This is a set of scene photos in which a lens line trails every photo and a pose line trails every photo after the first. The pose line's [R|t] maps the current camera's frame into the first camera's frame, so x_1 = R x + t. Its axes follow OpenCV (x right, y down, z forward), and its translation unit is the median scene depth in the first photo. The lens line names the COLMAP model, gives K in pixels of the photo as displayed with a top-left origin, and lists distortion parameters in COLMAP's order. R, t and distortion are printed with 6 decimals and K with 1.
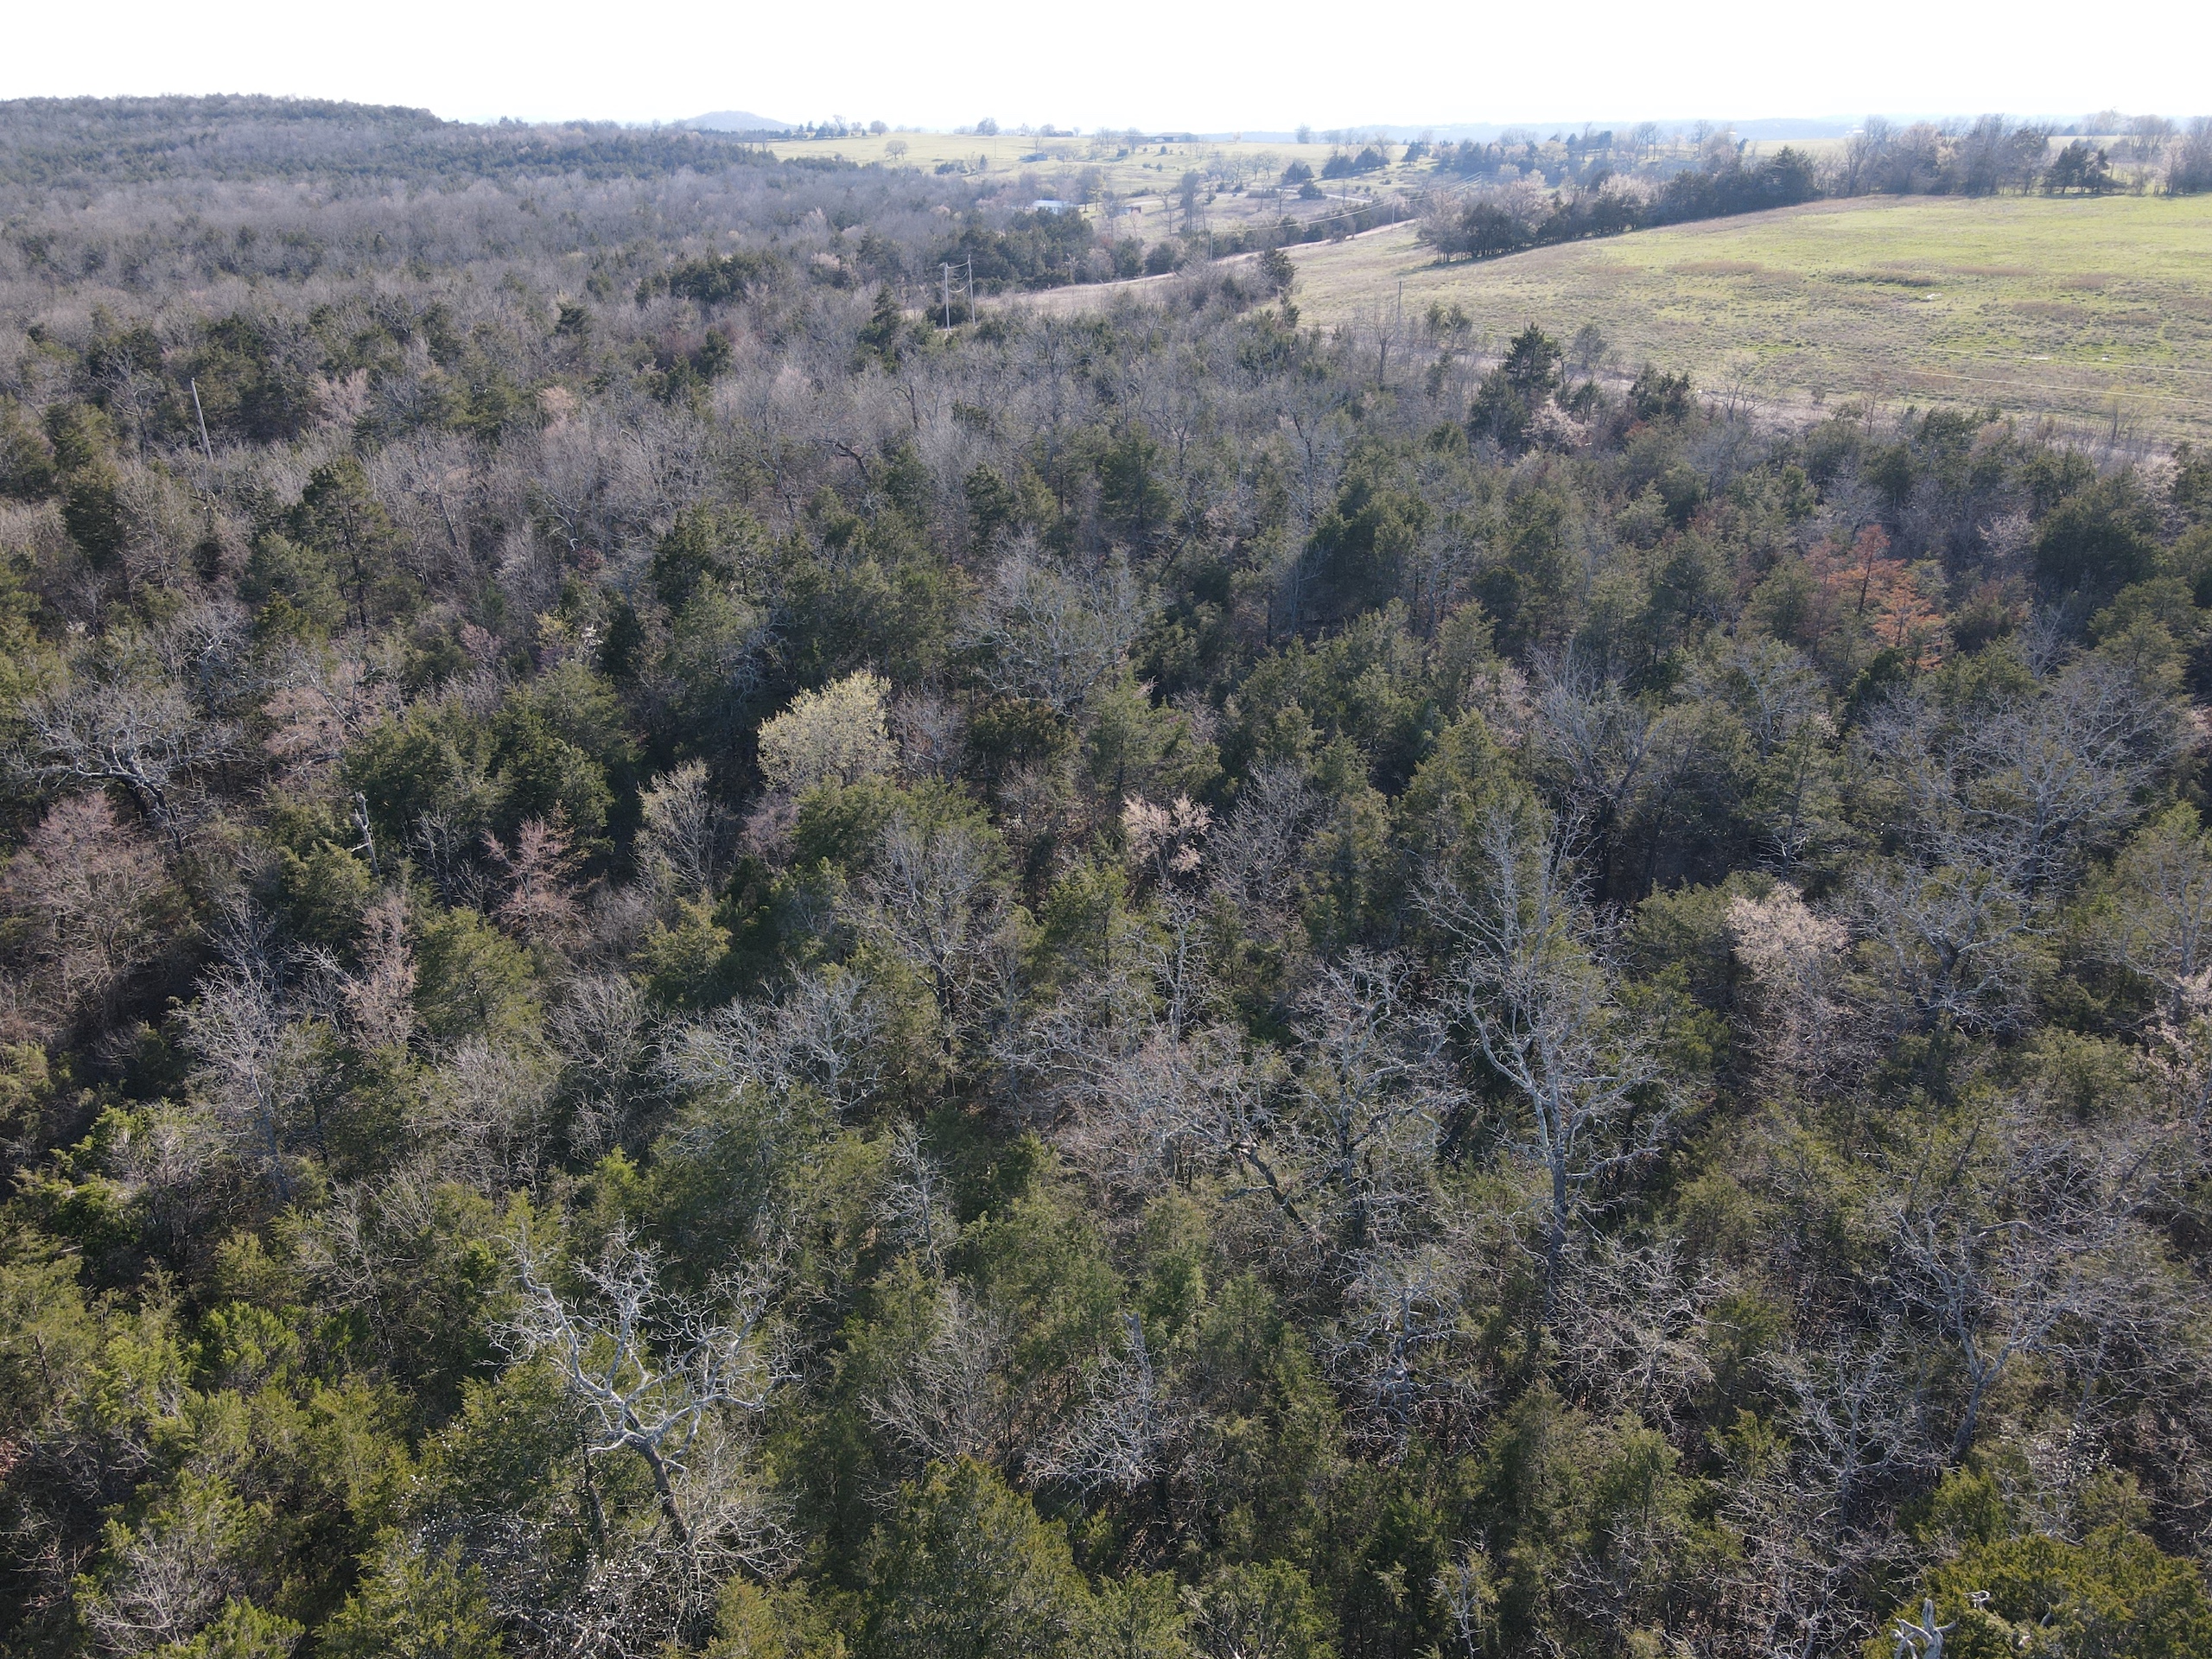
lens RADIAL K [[1631.3, 0, 1104.7], [0, 1631.3, 836.5], [0, 0, 1]] dist [-0.014303, 0.053987]
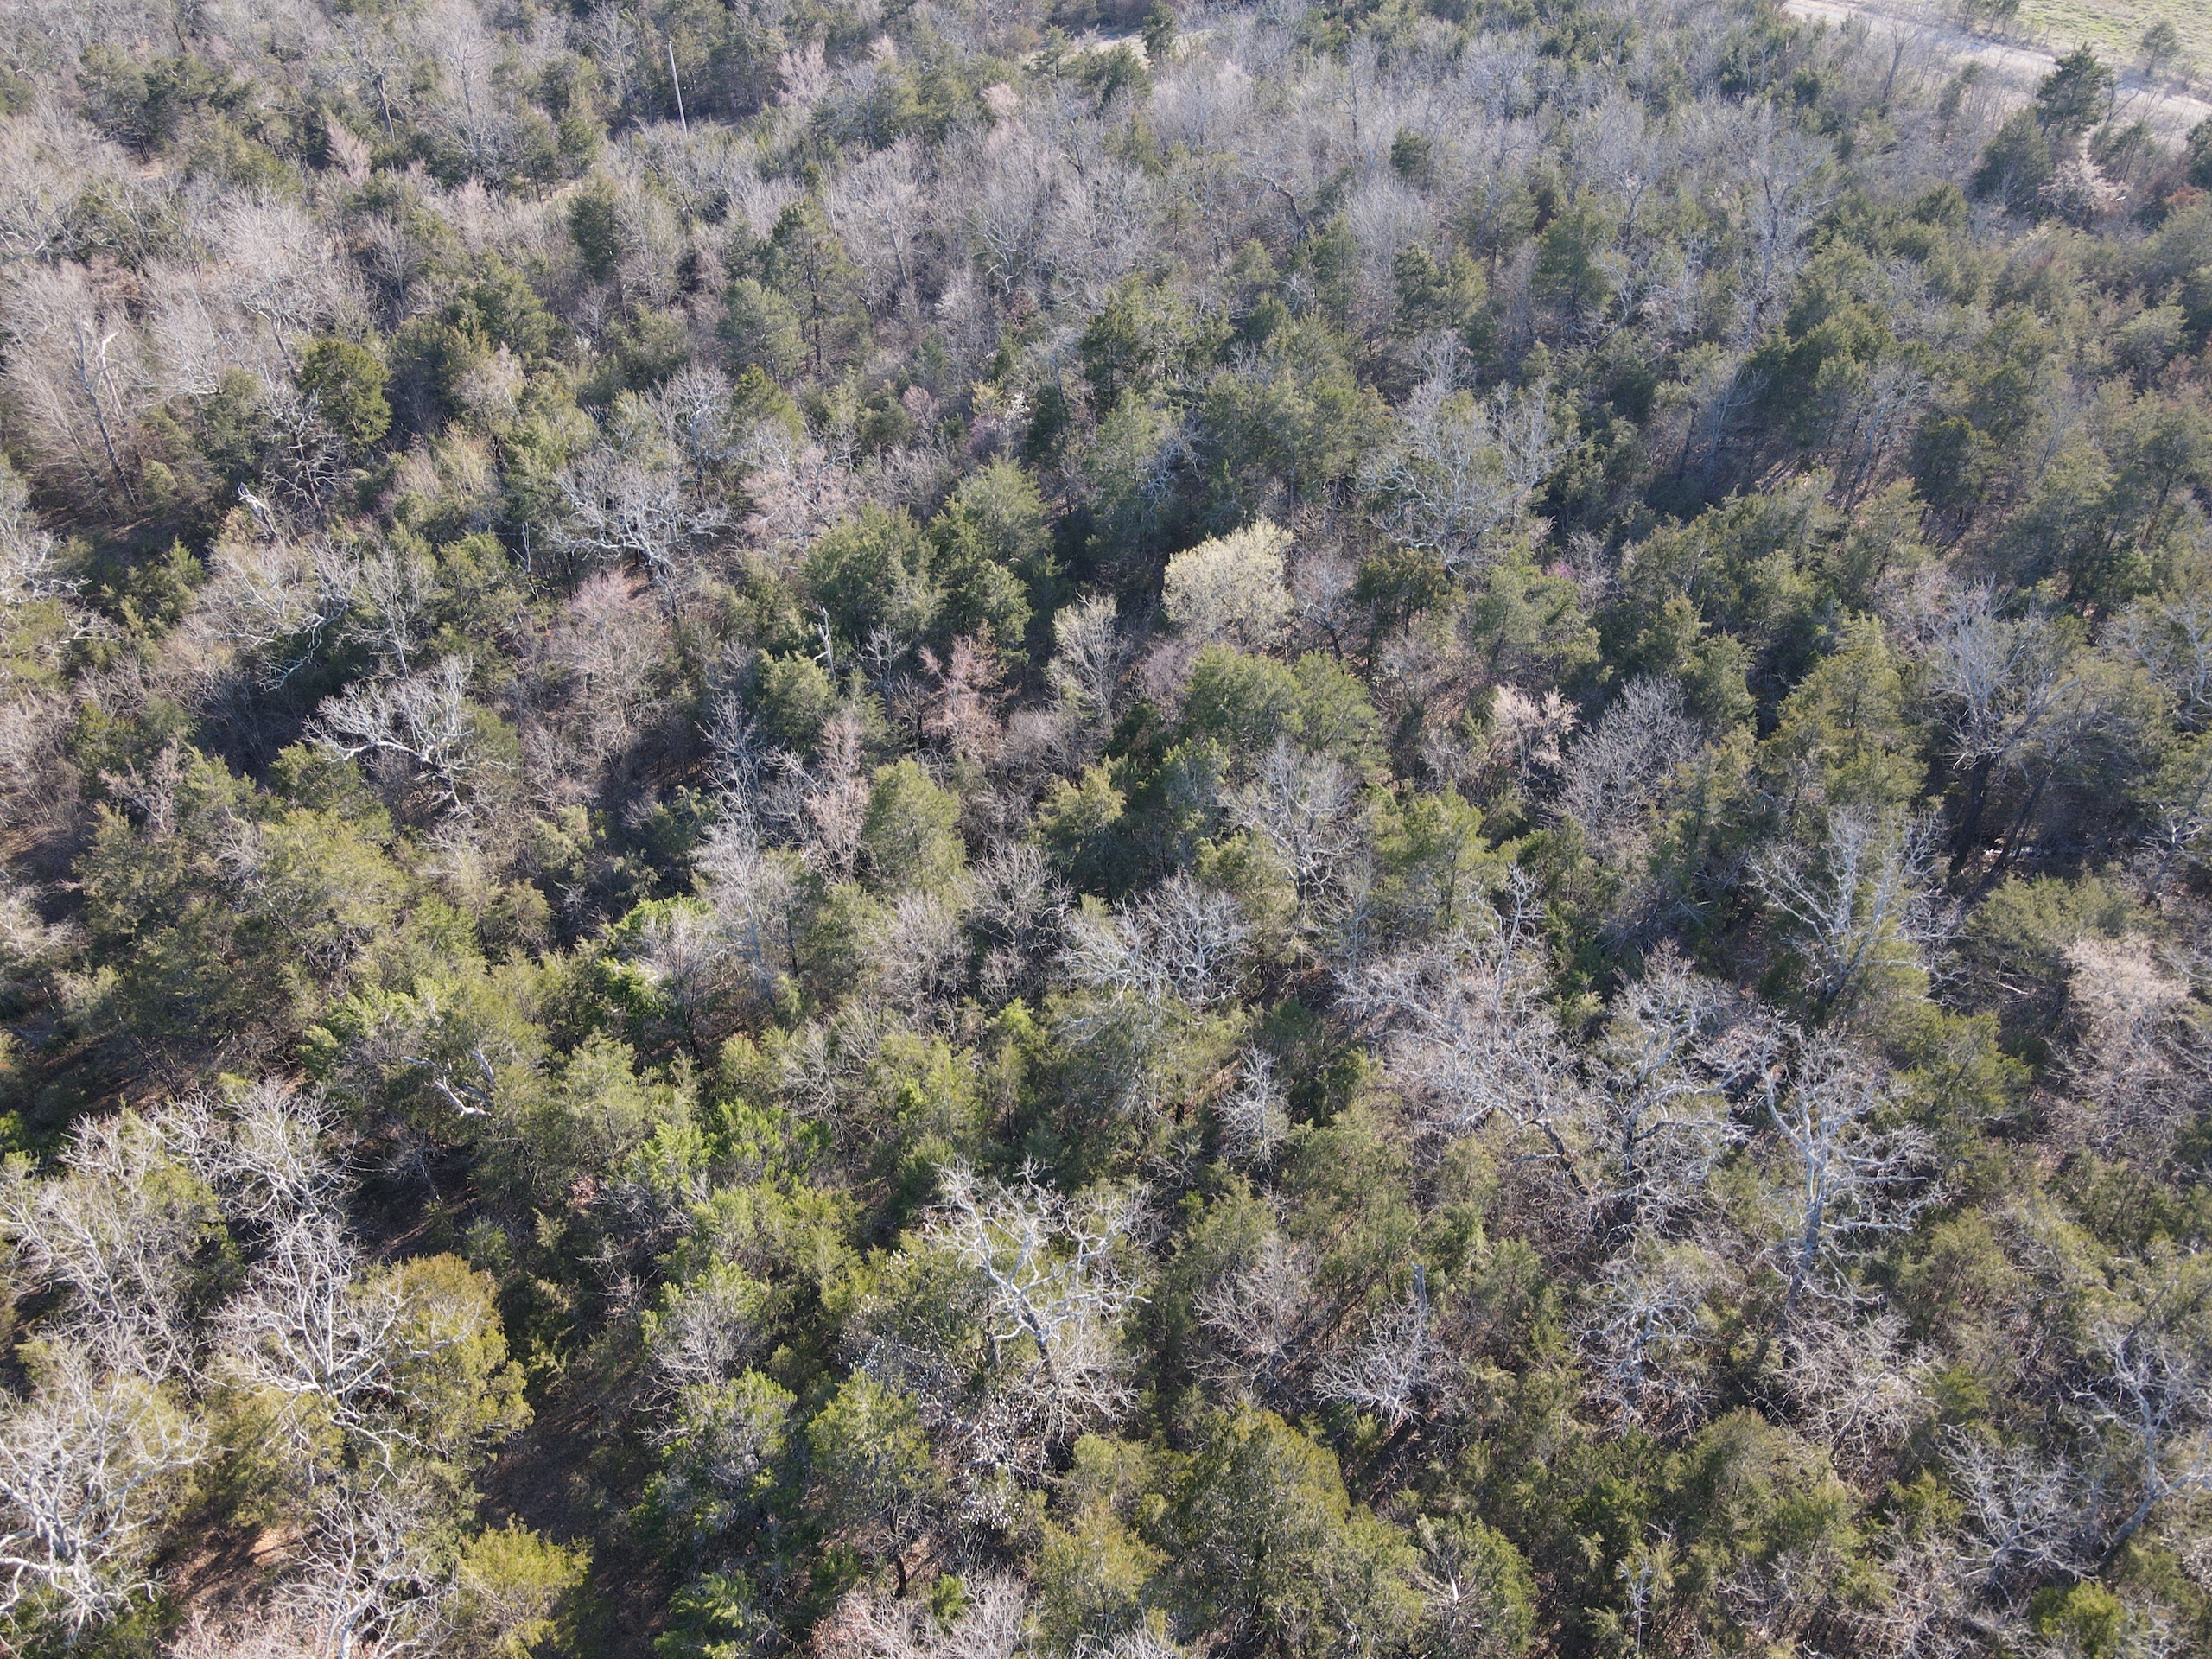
lens RADIAL K [[1624.2, 0, 1103.7], [0, 1624.2, 841.5], [0, 0, 1]] dist [-0.001325, 0.026603]
pose [[0.968063, 0.148489, -0.202004, -0.007611], [-0.093891, 0.961823, 0.257064, -0.179228], [0.232464, -0.229888, 0.945046, -0.078010]]
